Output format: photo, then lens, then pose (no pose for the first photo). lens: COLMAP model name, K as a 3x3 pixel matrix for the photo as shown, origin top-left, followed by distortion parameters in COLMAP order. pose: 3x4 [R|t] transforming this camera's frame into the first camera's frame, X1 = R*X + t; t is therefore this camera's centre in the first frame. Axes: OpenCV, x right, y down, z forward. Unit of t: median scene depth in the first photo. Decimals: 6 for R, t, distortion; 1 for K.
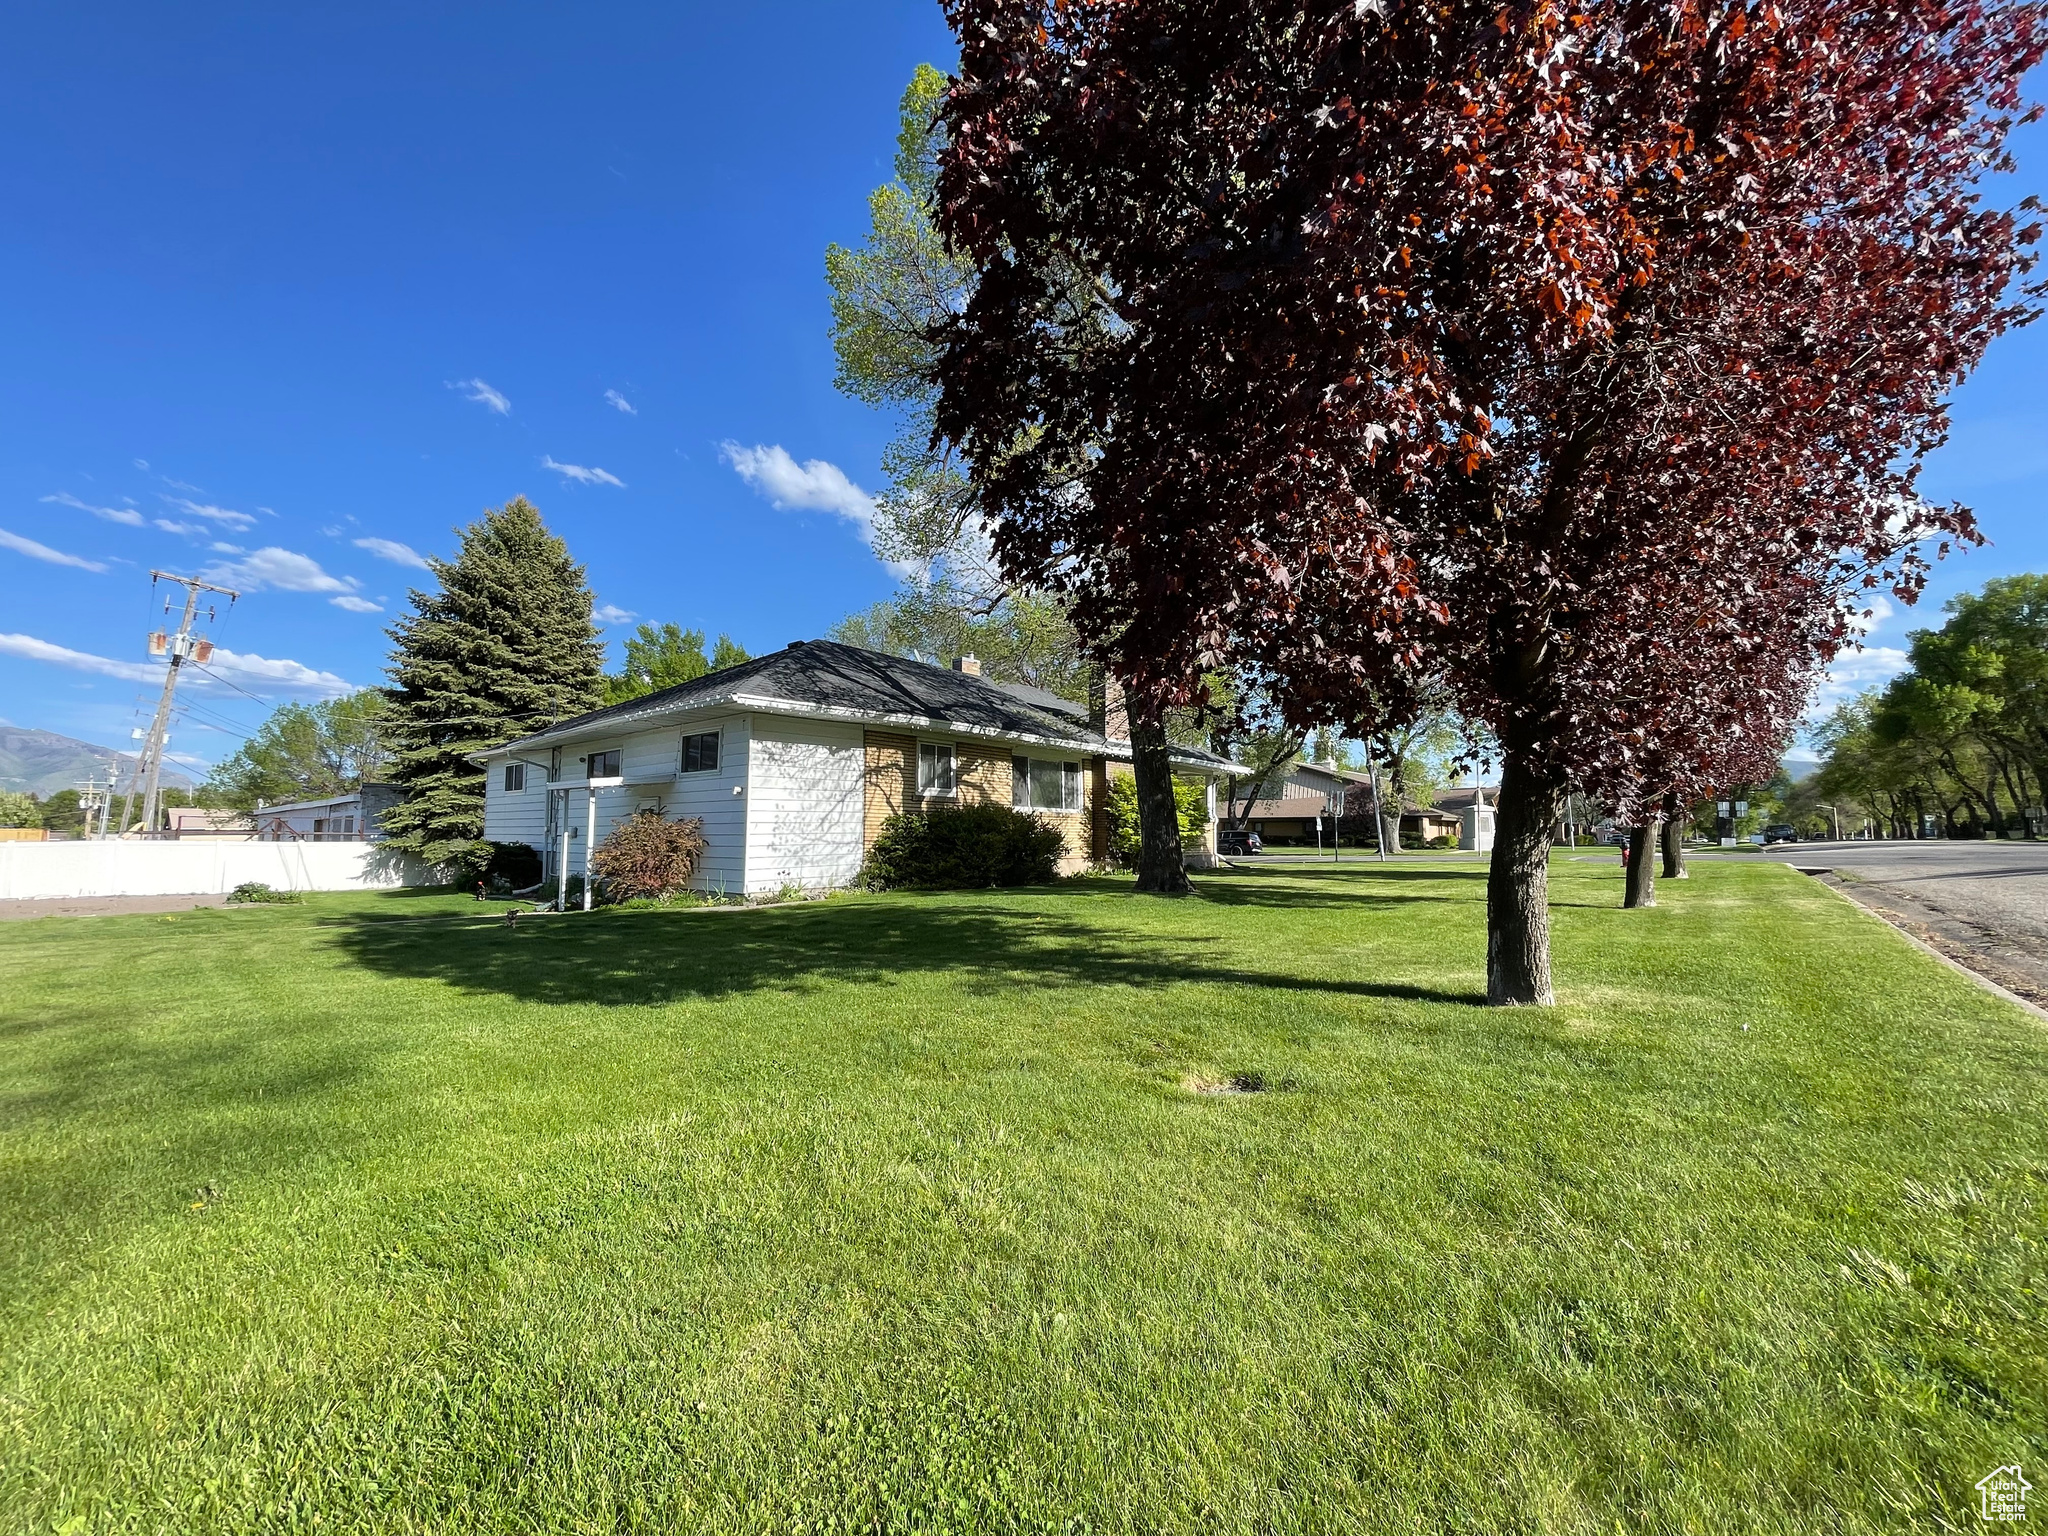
lens RADIAL K [[818.2, 0, 1024.0], [0, 818.2, 768.0], [0, 0, 1]] dist [0.001221, -0.000454]
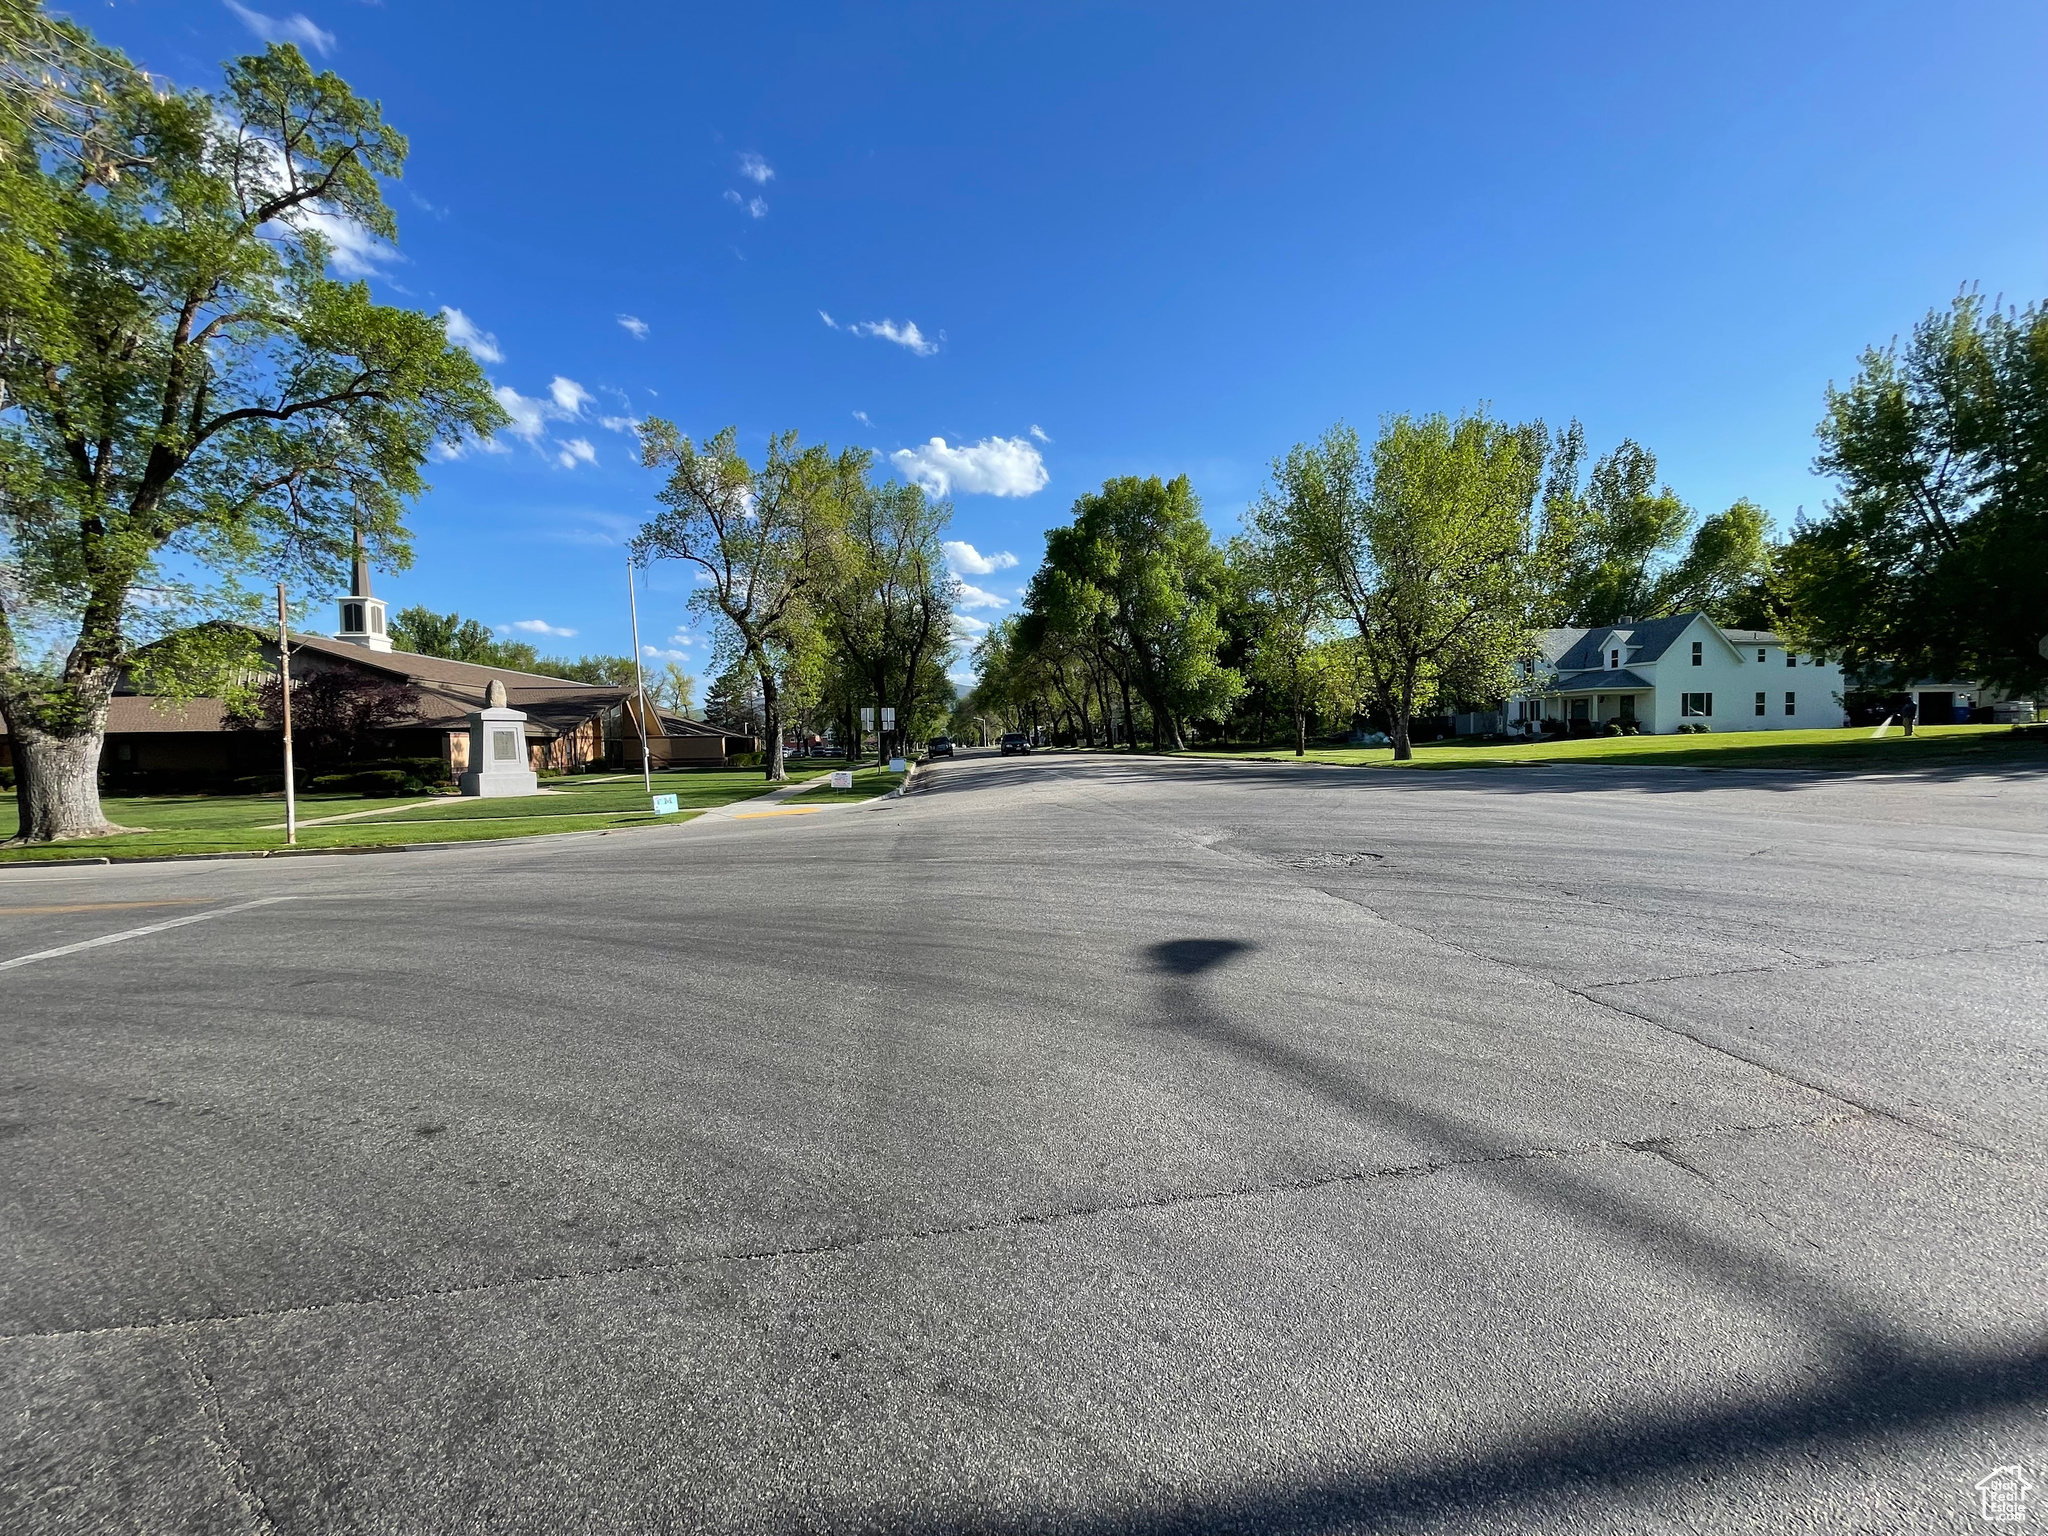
lens RADIAL K [[818.2, 0, 1024.0], [0, 818.2, 768.0], [0, 0, 1]] dist [0.001221, -0.000454]
pose [[0.675794, -0.041306, 0.735932, 0.406213], [-0.038898, 0.995039, 0.091568, 0.019934], [-0.736064, -0.090507, 0.670834, 0.409281]]
